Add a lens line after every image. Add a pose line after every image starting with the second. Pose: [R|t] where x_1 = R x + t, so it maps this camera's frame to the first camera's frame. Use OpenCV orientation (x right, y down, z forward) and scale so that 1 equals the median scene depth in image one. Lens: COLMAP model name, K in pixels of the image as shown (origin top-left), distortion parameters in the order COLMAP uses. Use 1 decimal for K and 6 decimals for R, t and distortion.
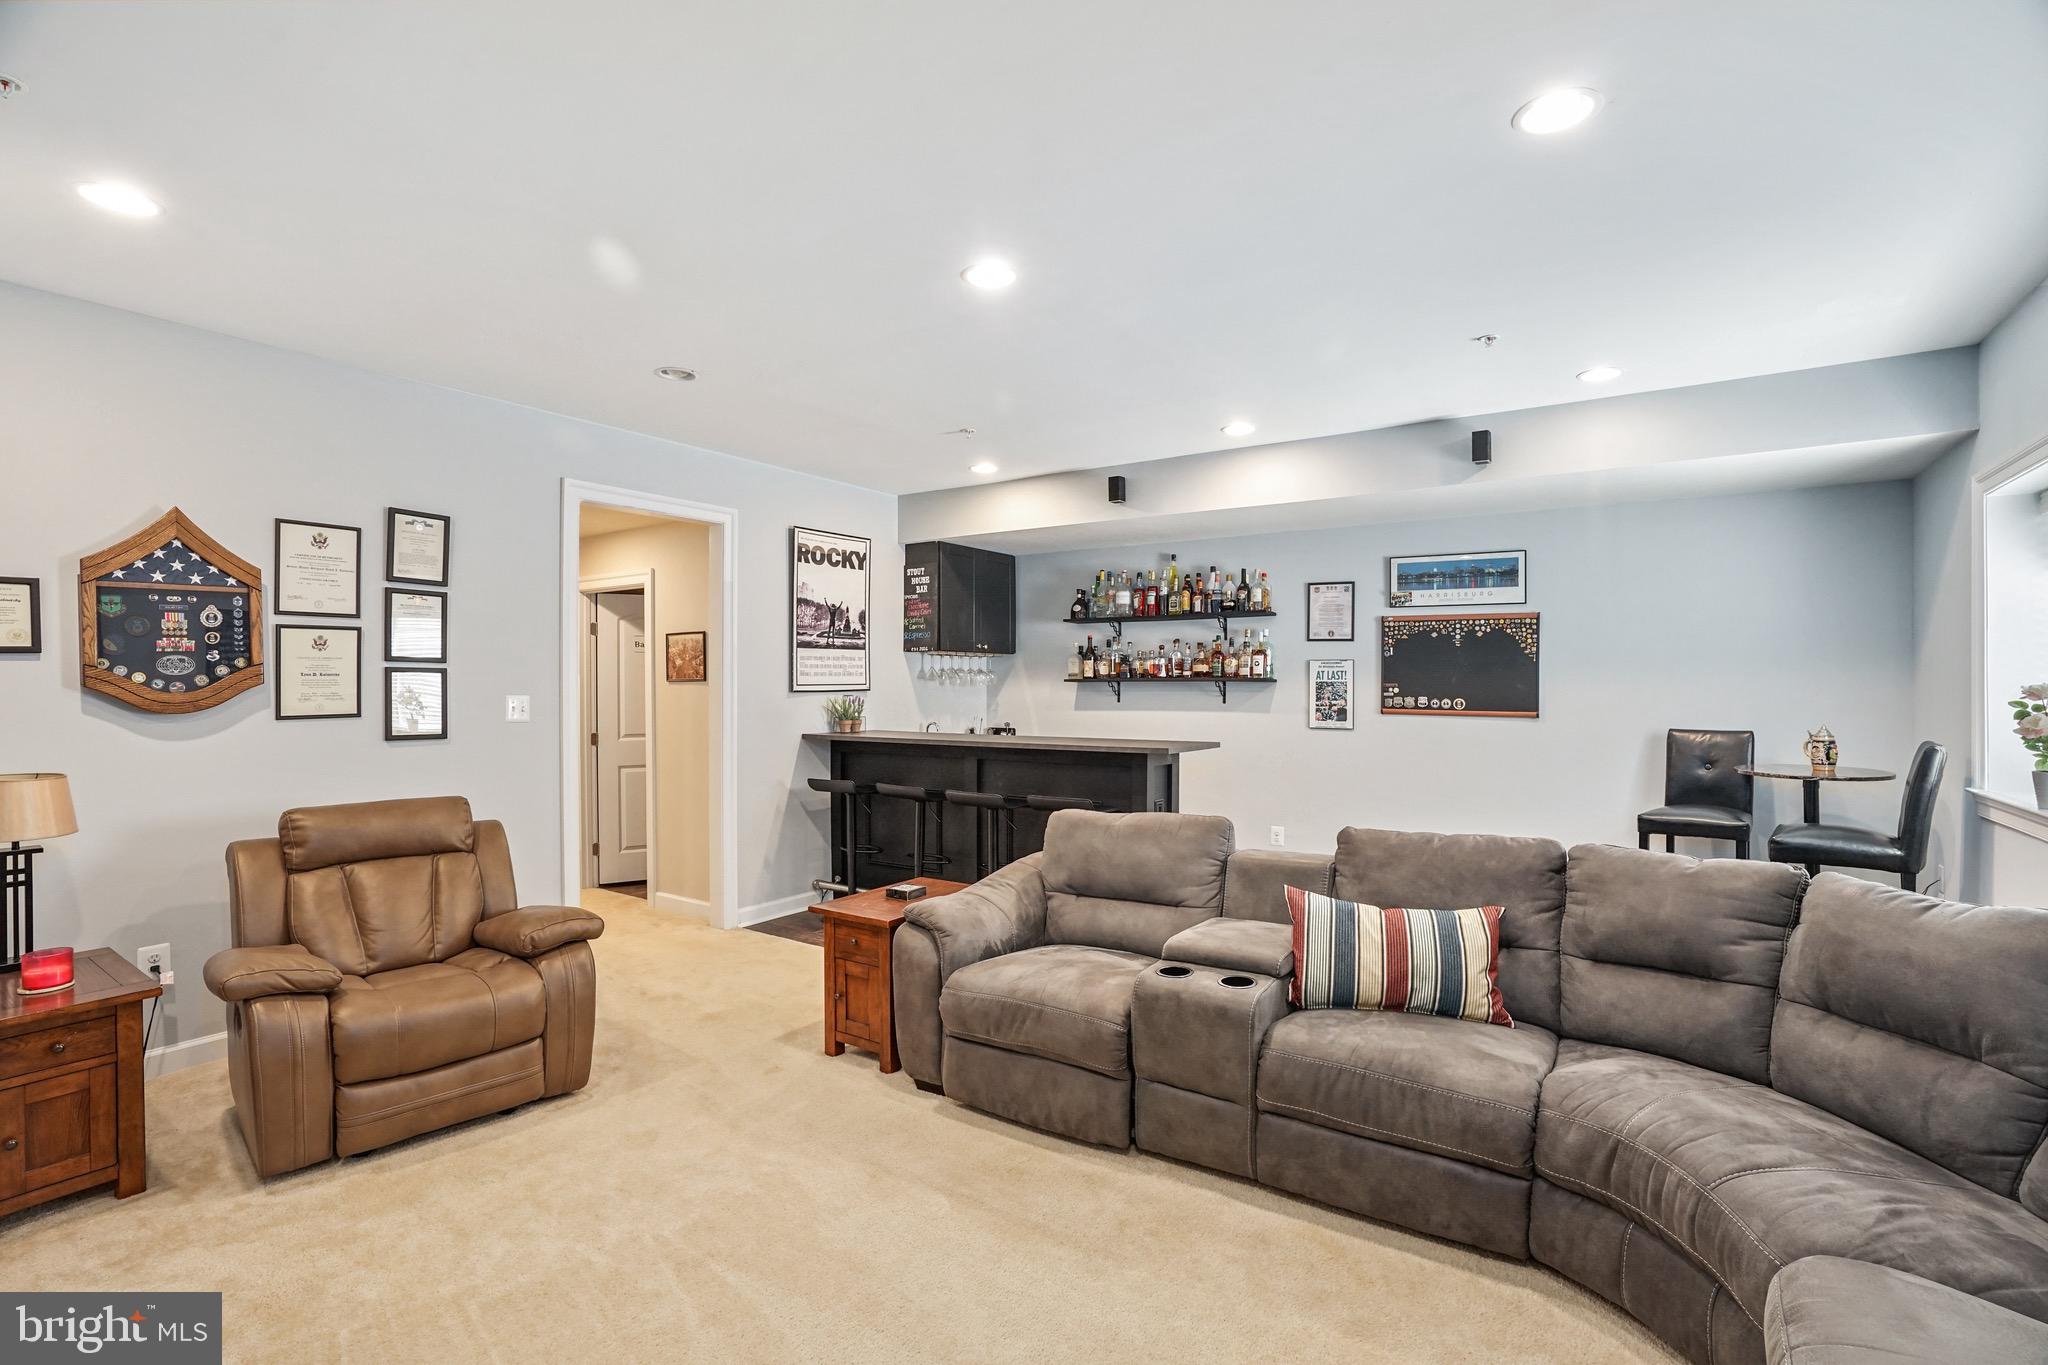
lens RADIAL K [[965.6, 0, 1024.8], [0, 965.6, 684.4], [0, 0, 1]] dist [-0.049258, 0.017104]
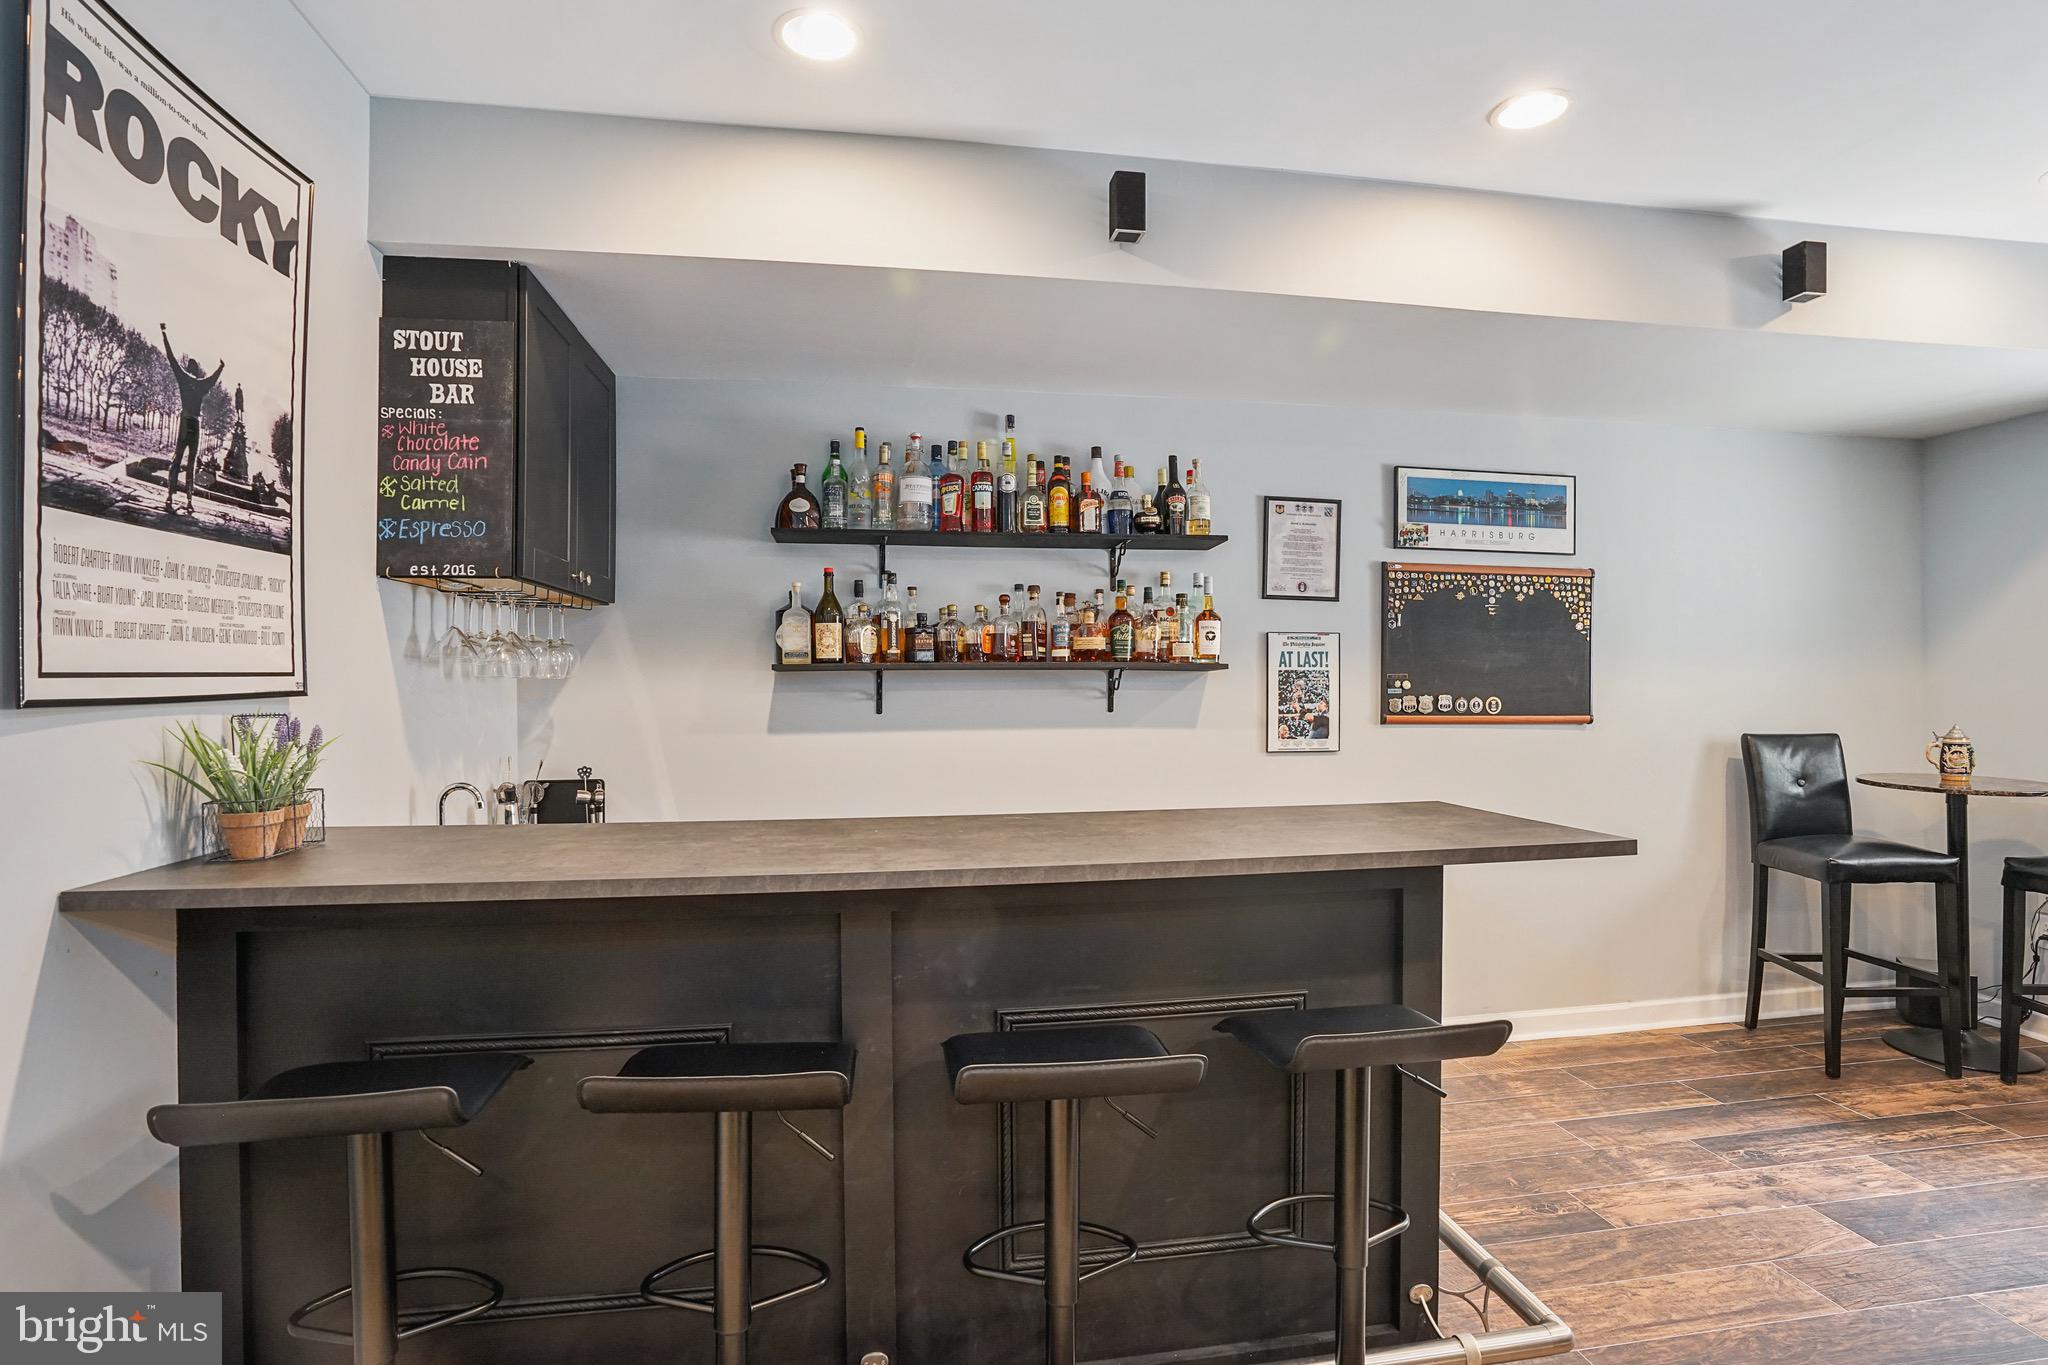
lens RADIAL K [[1017.0, 0, 1025.6], [0, 1017.0, 677.6], [0, 0, 1]] dist [-0.041639, 0.007685]
pose [[0.732824, -0.001566, 0.680416, -0.214346], [0.001824, 0.999998, 0.000337, 0.001010], [-0.680416, 0.000994, 0.732826, 0.656334]]
